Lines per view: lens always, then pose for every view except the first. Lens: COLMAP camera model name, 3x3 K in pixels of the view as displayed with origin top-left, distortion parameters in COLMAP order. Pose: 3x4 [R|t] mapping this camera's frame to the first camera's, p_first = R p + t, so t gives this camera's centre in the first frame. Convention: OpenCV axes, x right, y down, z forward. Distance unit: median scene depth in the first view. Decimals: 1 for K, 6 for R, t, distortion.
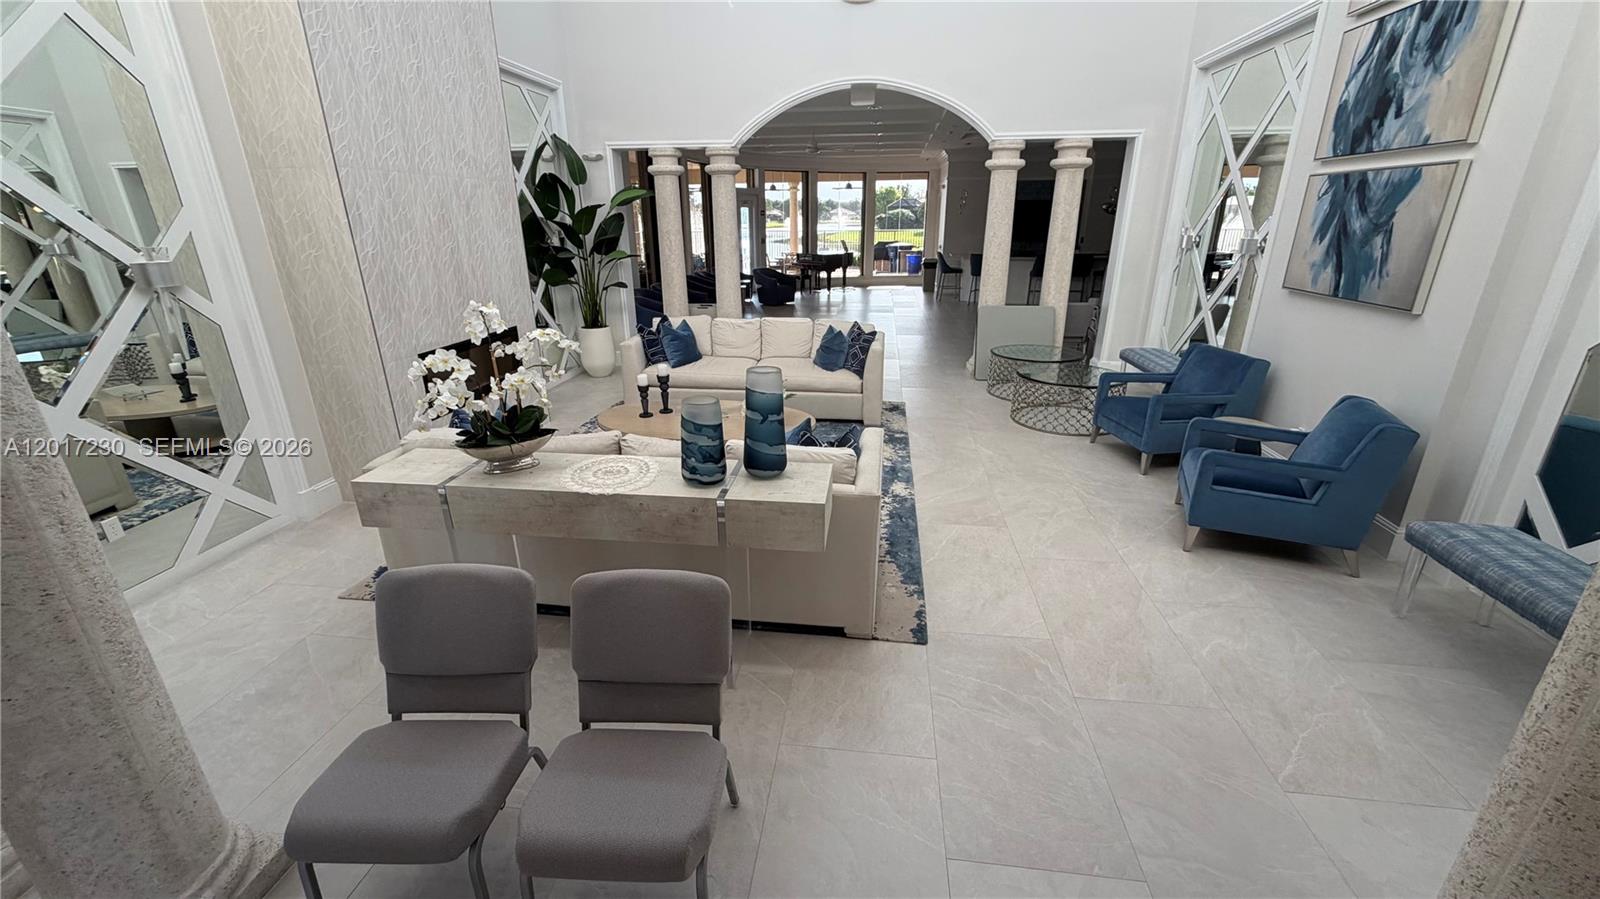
lens RADIAL K [[639.8, 0, 793.8], [0, 639.8, 449.2], [0, 0, 1]] dist [-0.000531, -0.000326]
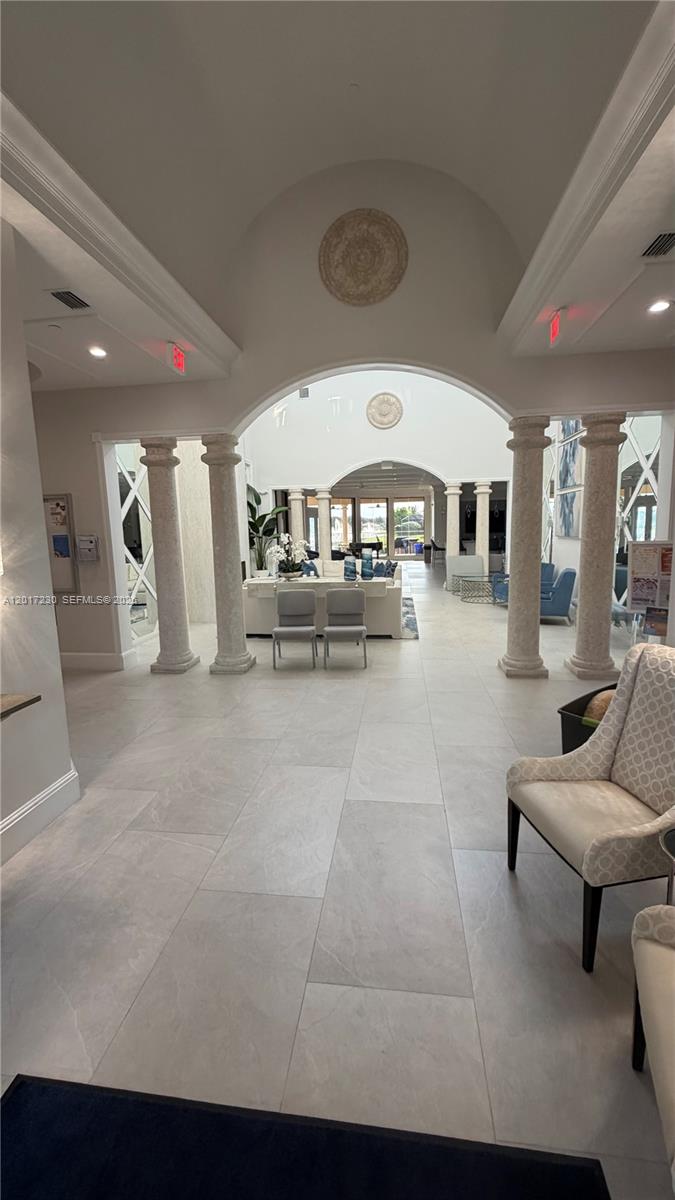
lens RADIAL K [[479.9, 0, 336.9], [0, 479.9, 593.1], [0, 0, 1]] dist [-0.000531, -0.000326]
pose [[0.999834, -0.018191, -0.000329, -0.107852], [0.017697, 0.976607, -0.214304, 0.343241], [0.004220, 0.214263, 0.976767, -0.780288]]
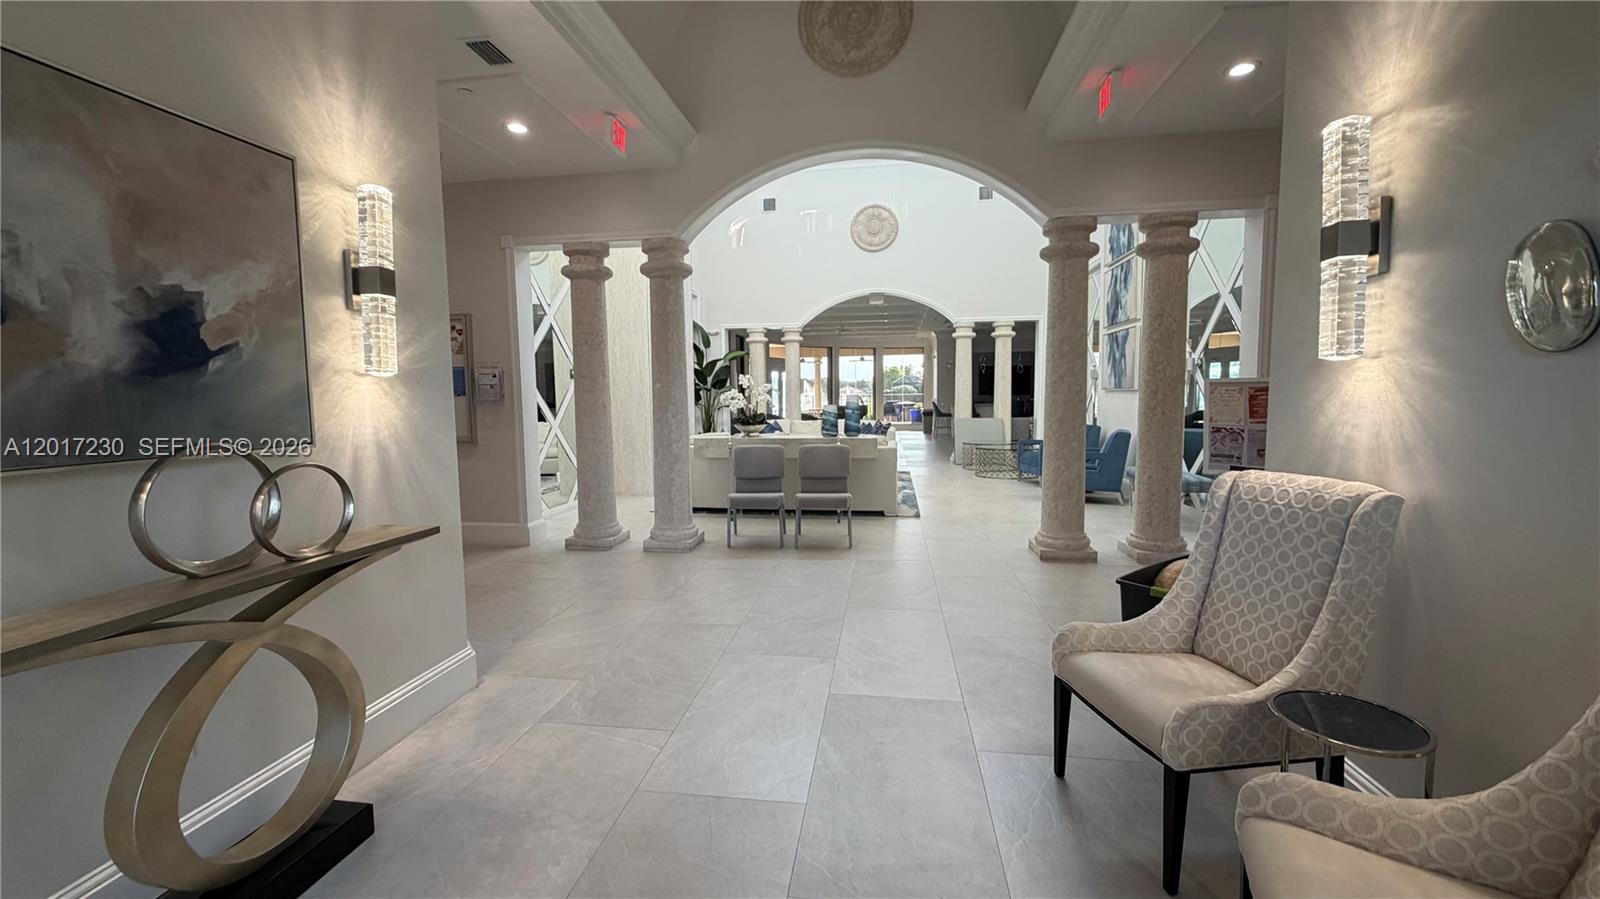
lens RADIAL K [[639.8, 0, 792.1], [0, 639.8, 447.2], [0, 0, 1]] dist [-0.000531, -0.000326]
pose [[0.999833, -0.001830, -0.018202, -0.125830], [-0.003061, 0.964220, -0.265084, 0.401108], [0.018036, 0.265096, 0.964053, -0.775708]]
